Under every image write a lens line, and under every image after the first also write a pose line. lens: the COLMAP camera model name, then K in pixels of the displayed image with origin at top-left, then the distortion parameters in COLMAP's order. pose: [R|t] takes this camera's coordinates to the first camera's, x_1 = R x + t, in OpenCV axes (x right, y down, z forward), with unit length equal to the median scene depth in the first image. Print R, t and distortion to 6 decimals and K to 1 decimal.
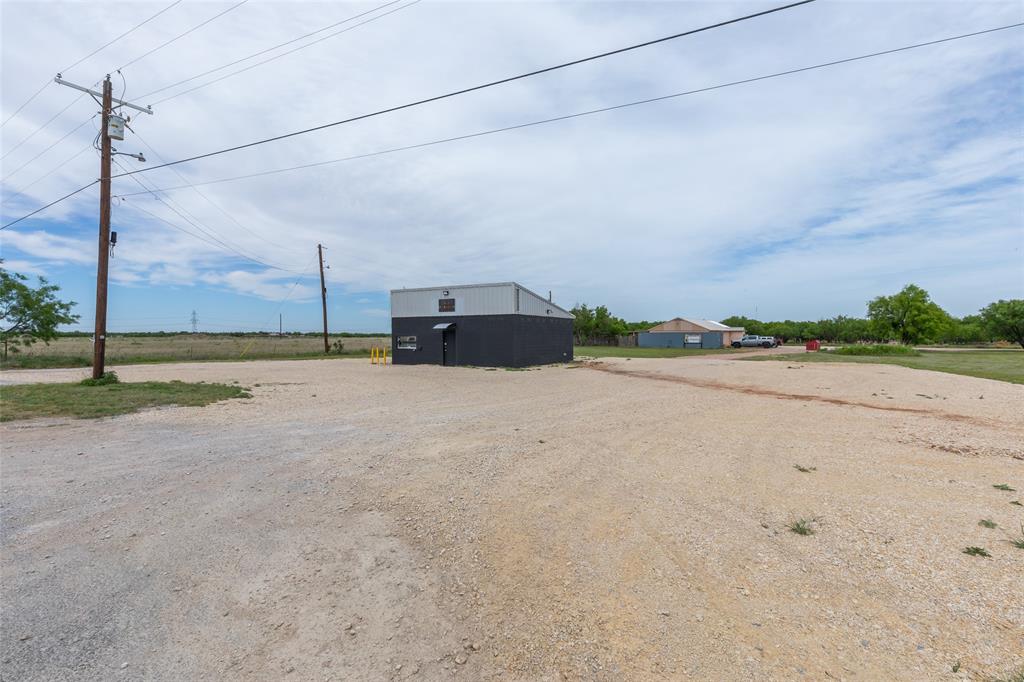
lens RADIAL K [[470.1, 0, 529.2], [0, 470.1, 346.7], [0, 0, 1]] dist [0.003260, -0.000022]
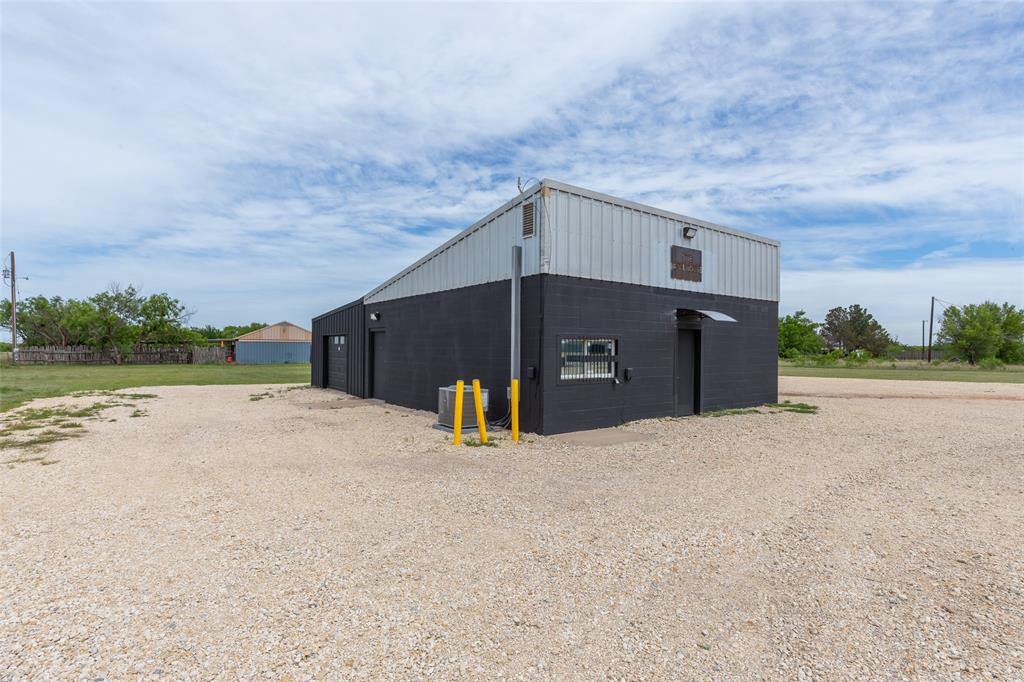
lens RADIAL K [[515.6, 0, 512.0], [0, 515.6, 341.0], [0, 0, 1]] dist [-0.001812, 0.000150]
pose [[0.397277, 0.012753, 0.917610, -0.623708], [0.021937, 0.999486, -0.023388, -0.014598], [-0.917436, 0.029422, 0.396793, 0.939743]]
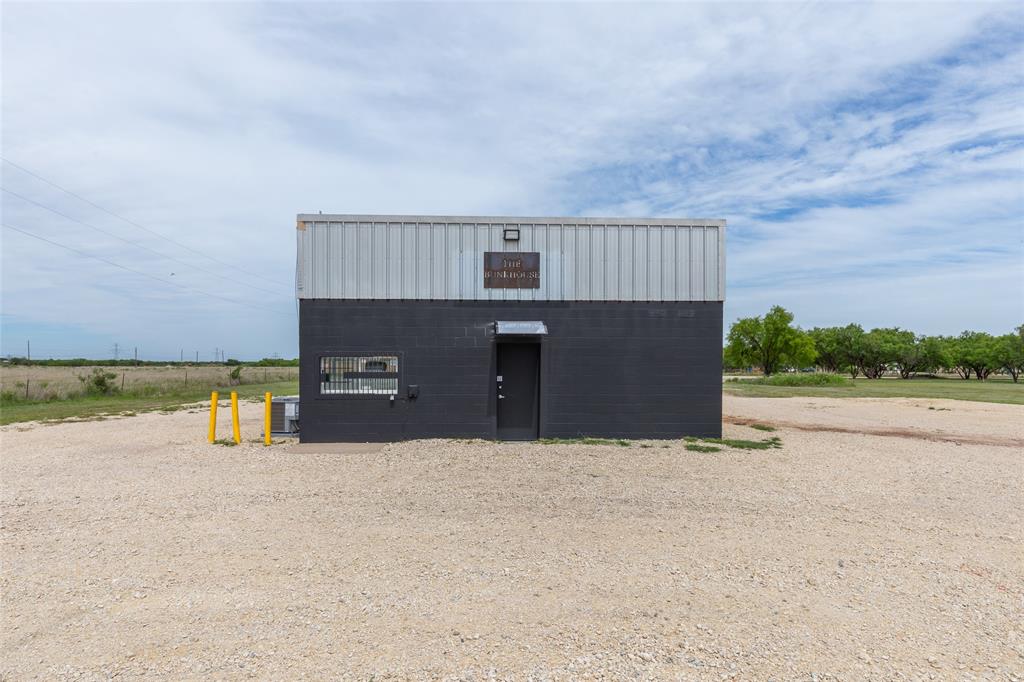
lens RADIAL K [[594.2, 0, 513.3], [0, 594.2, 388.2], [0, 0, 1]] dist [0.003979, 0.002536]
pose [[0.847352, -0.023587, 0.530508, -0.406749], [0.016196, 0.999696, 0.018579, -0.006214], [-0.530785, -0.007151, 0.847476, 0.598636]]
